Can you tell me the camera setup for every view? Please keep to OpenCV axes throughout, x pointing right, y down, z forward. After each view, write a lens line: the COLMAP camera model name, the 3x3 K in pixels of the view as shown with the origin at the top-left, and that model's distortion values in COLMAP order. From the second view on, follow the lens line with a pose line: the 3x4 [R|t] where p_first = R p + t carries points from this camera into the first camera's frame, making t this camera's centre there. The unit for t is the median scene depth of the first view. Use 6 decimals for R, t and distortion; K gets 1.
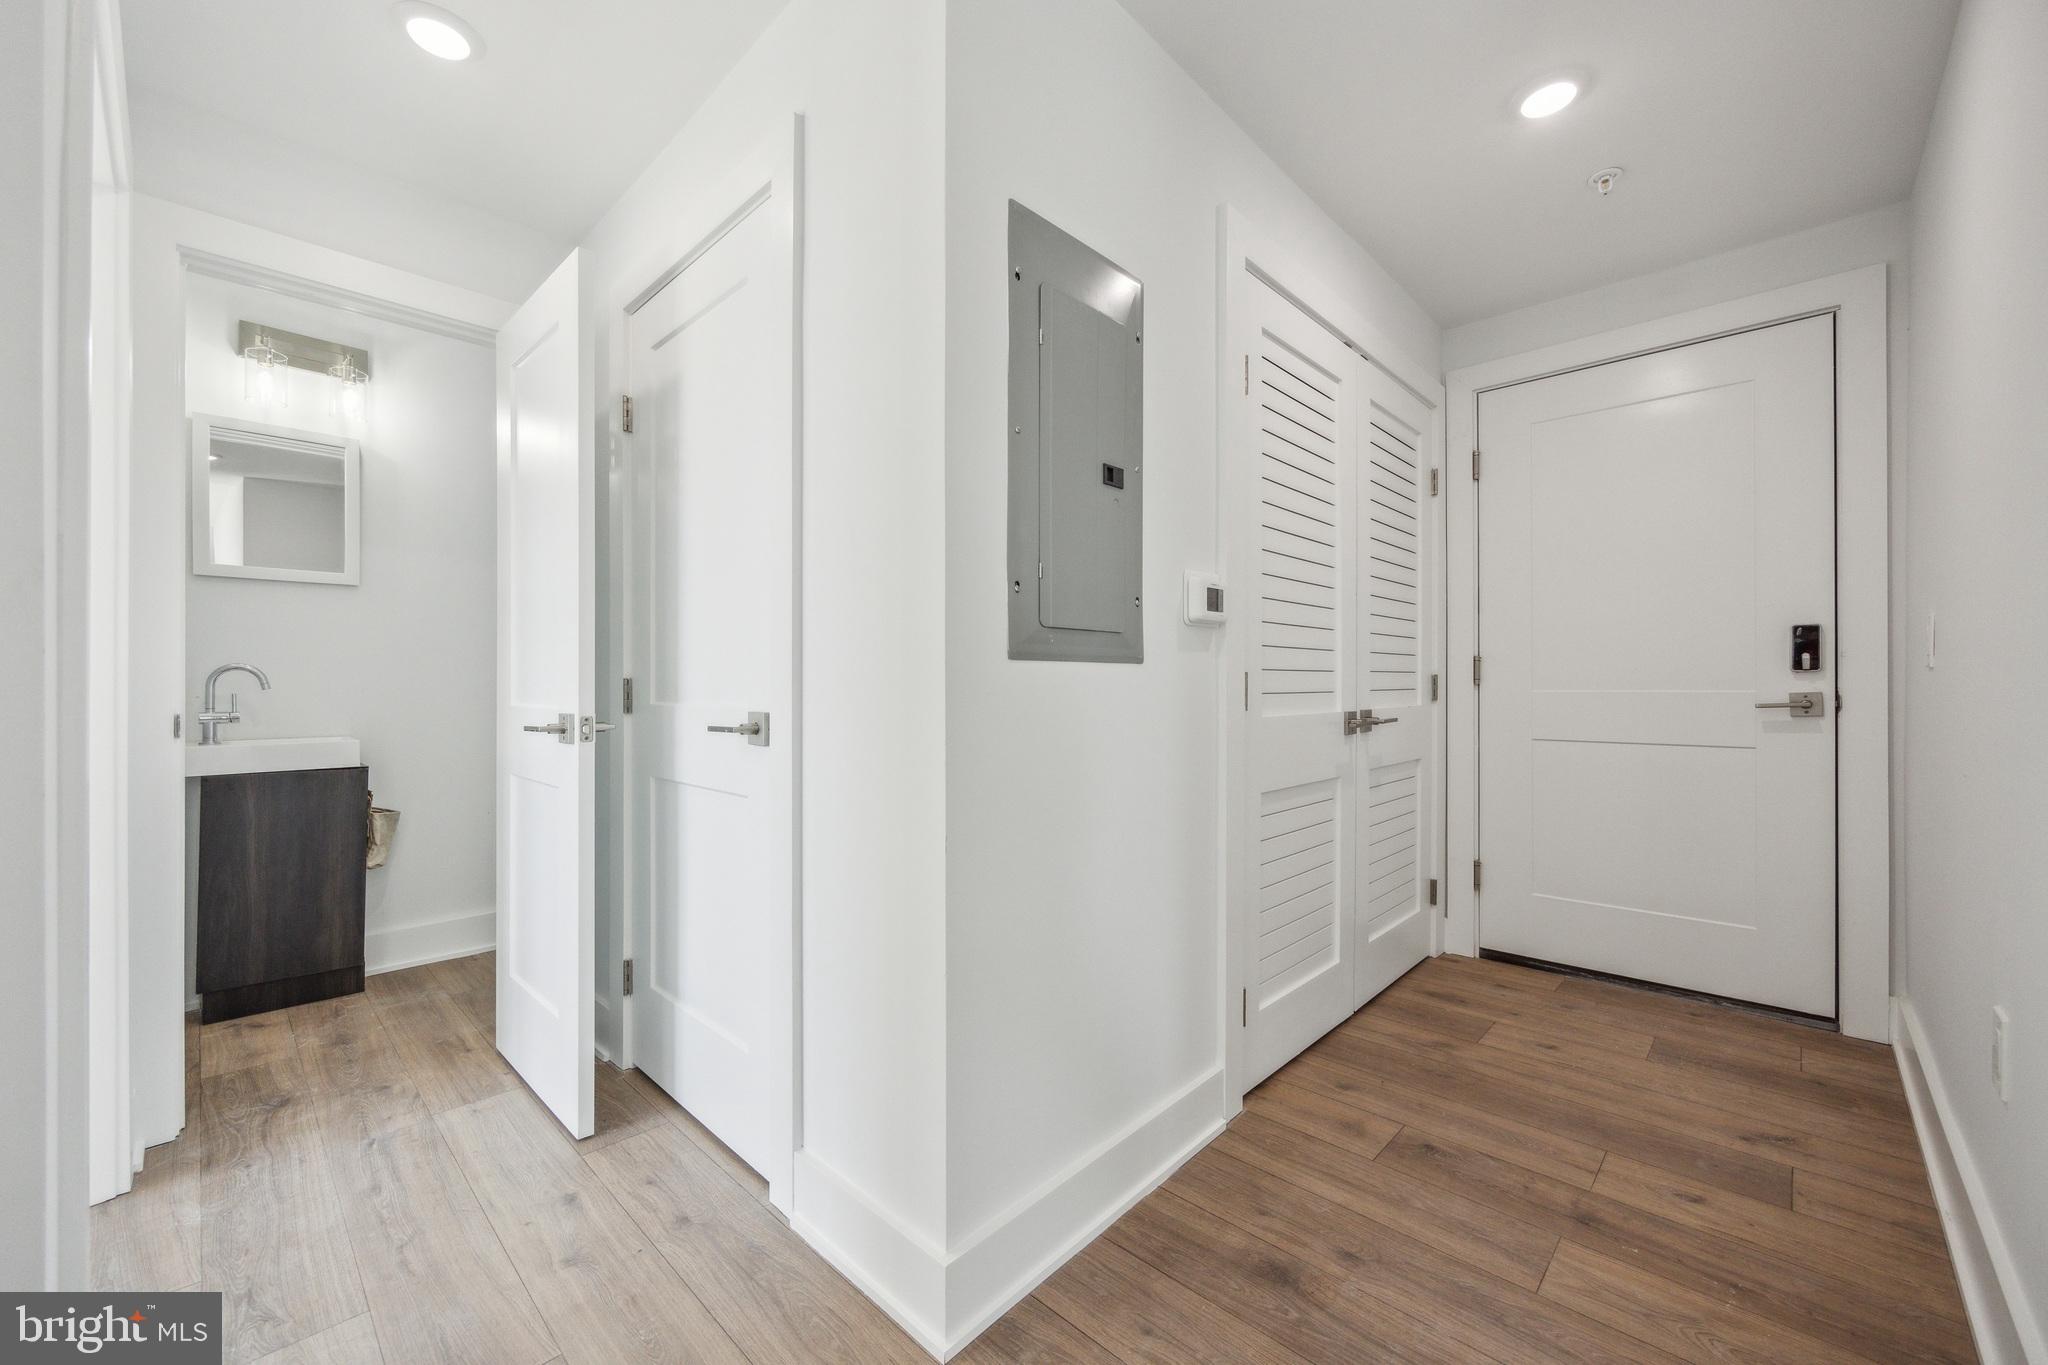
lens RADIAL K [[799.0, 0, 1018.7], [0, 799.0, 692.0], [0, 0, 1]] dist [-0.000316, -0.000229]
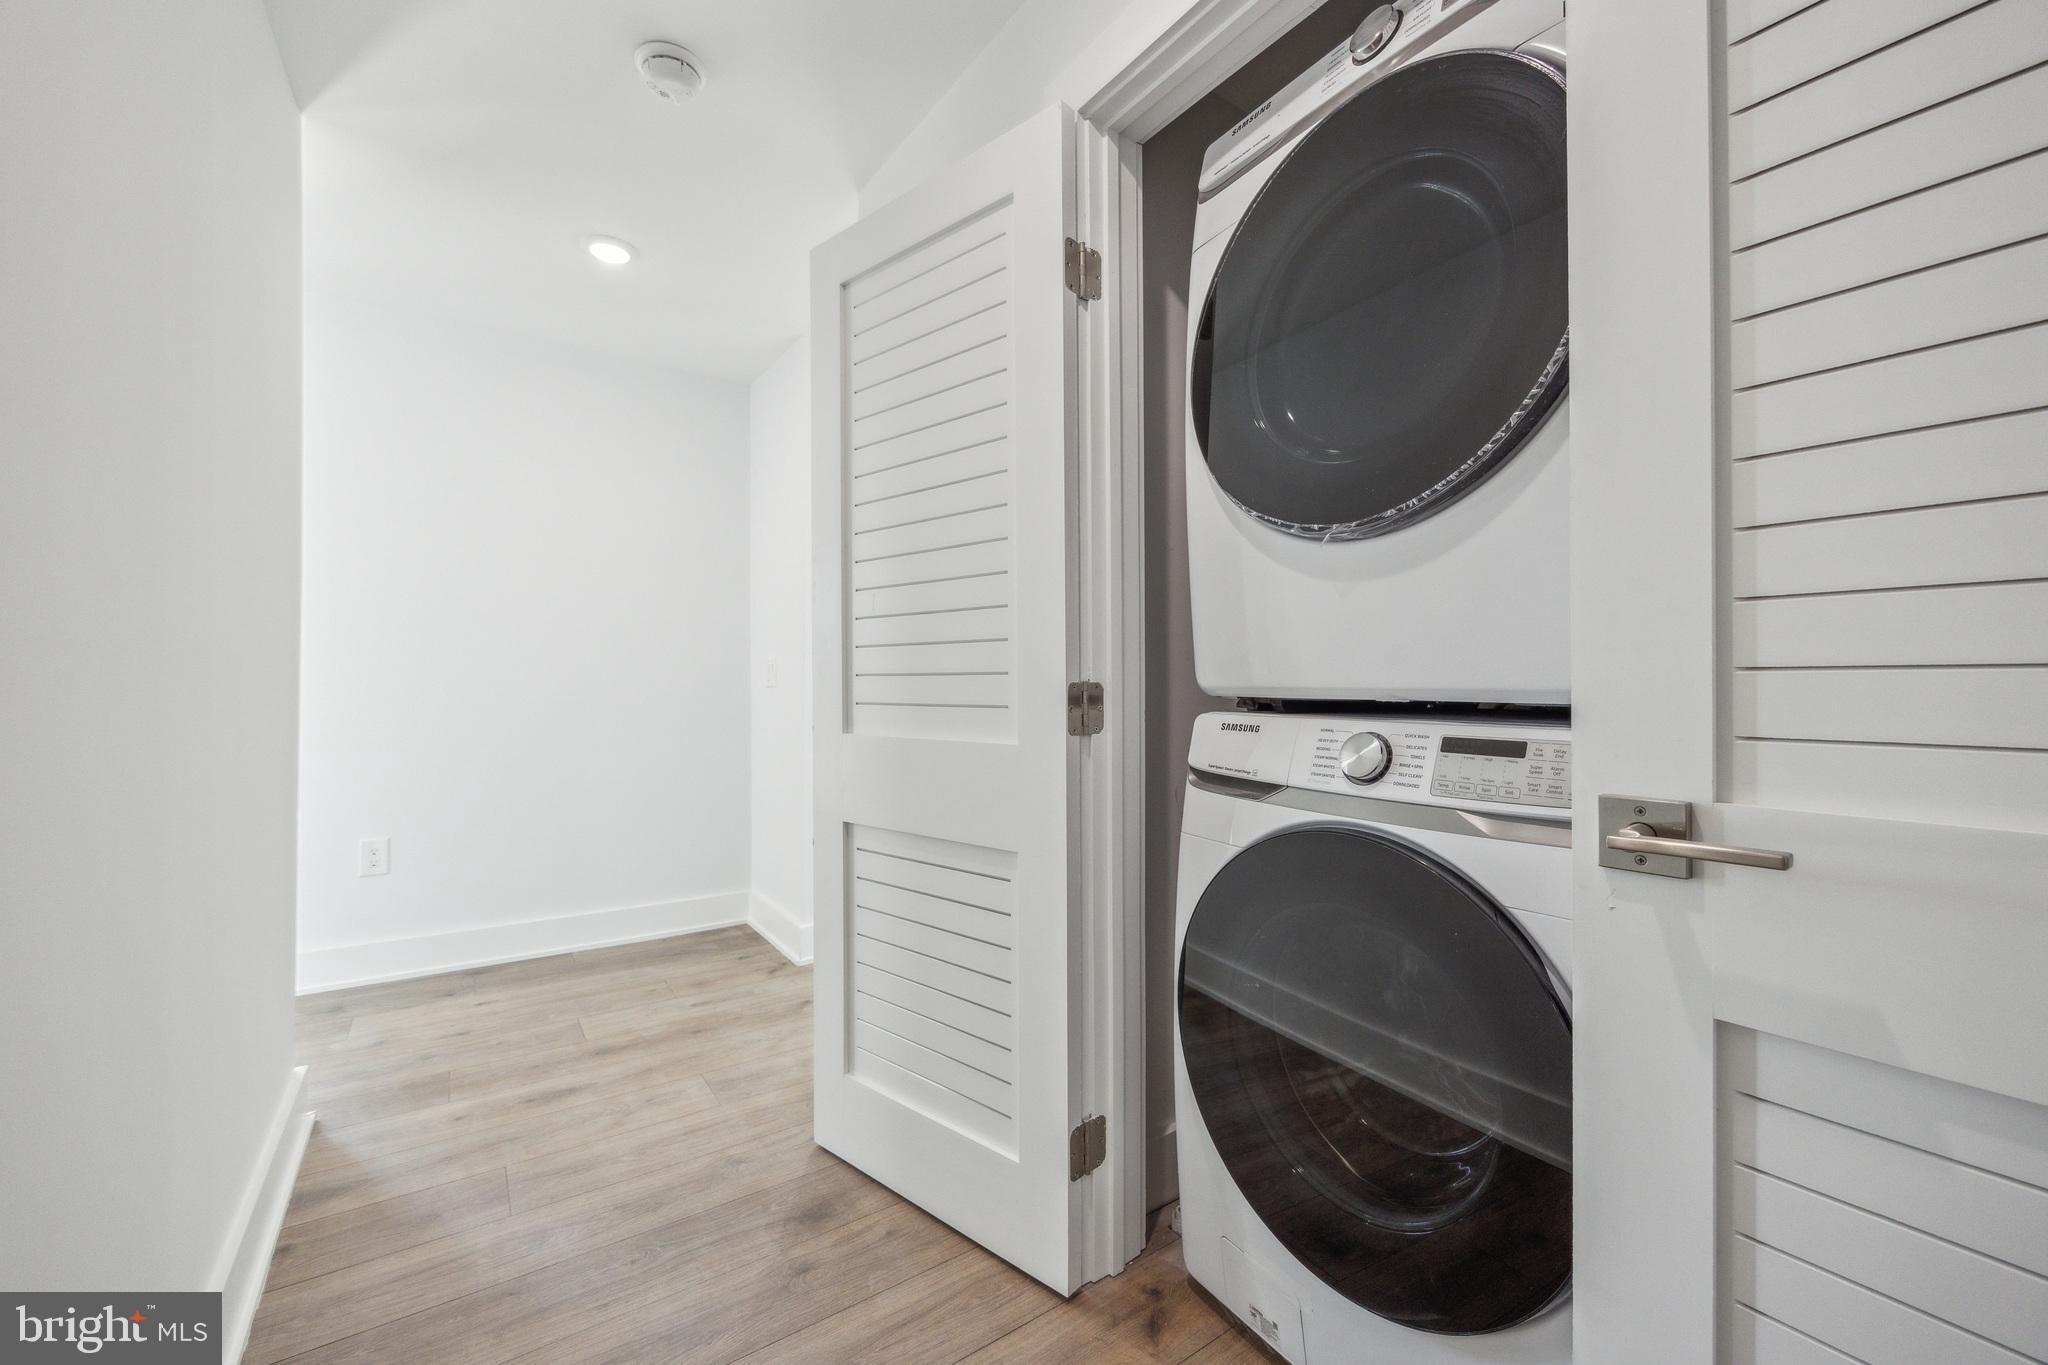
lens RADIAL K [[799.0, 0, 1018.7], [0, 799.0, 692.0], [0, 0, 1]] dist [-0.000316, -0.000229]
pose [[-0.180687, 0.020654, -0.983324, 1.337601], [-0.000868, 0.999776, 0.021159, -0.038788], [0.983540, 0.004676, -0.180628, 1.444978]]
